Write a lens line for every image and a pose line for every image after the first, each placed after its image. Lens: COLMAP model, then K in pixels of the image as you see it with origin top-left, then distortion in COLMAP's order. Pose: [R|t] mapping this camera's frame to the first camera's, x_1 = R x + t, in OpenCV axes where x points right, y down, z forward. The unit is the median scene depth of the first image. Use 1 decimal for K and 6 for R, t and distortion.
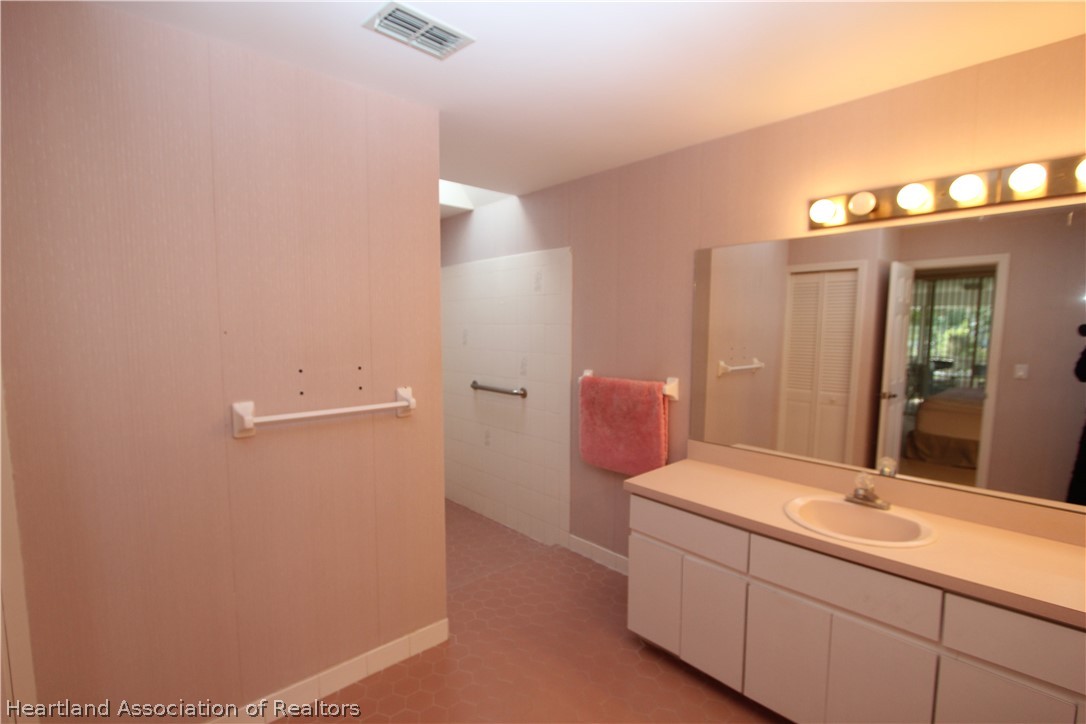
lens RADIAL K [[503.4, 0, 538.0], [0, 503.4, 366.6], [0, 0, 1]] dist [-0.001991, -0.001615]
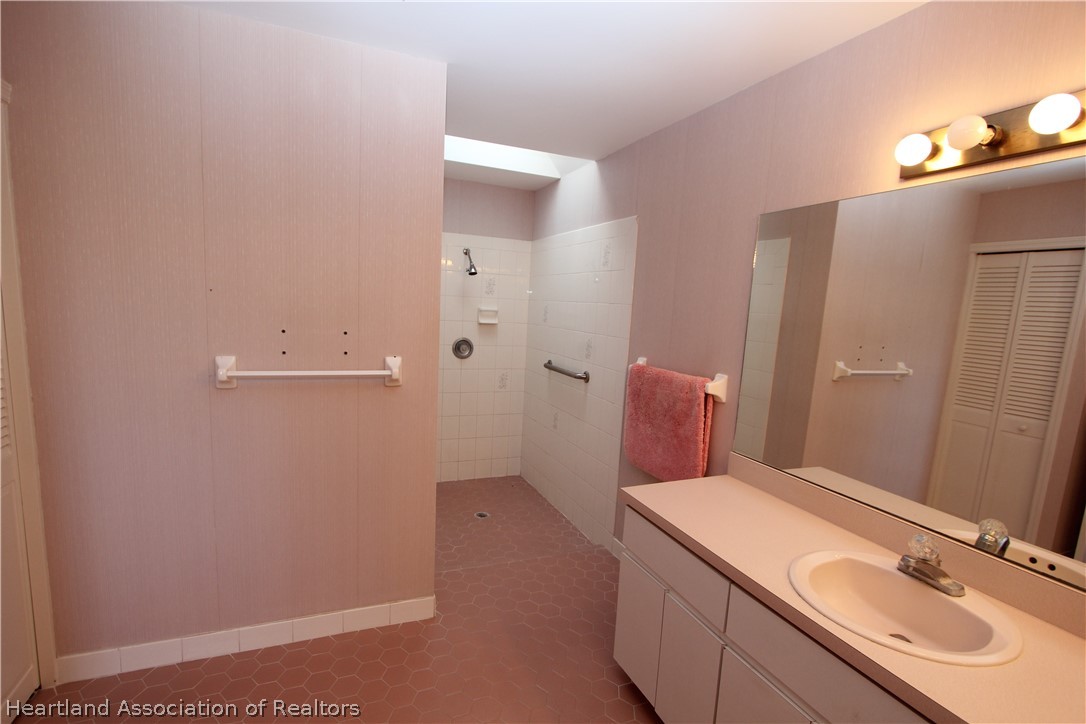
lens RADIAL K [[503.4, 0, 543.4], [0, 503.4, 366.5], [0, 0, 1]] dist [-0.001991, -0.001615]
pose [[0.940588, 0.088383, -0.327845, 0.253871], [-0.077036, 0.995898, 0.047465, -0.006299], [0.330695, -0.019389, 0.943539, 0.131965]]
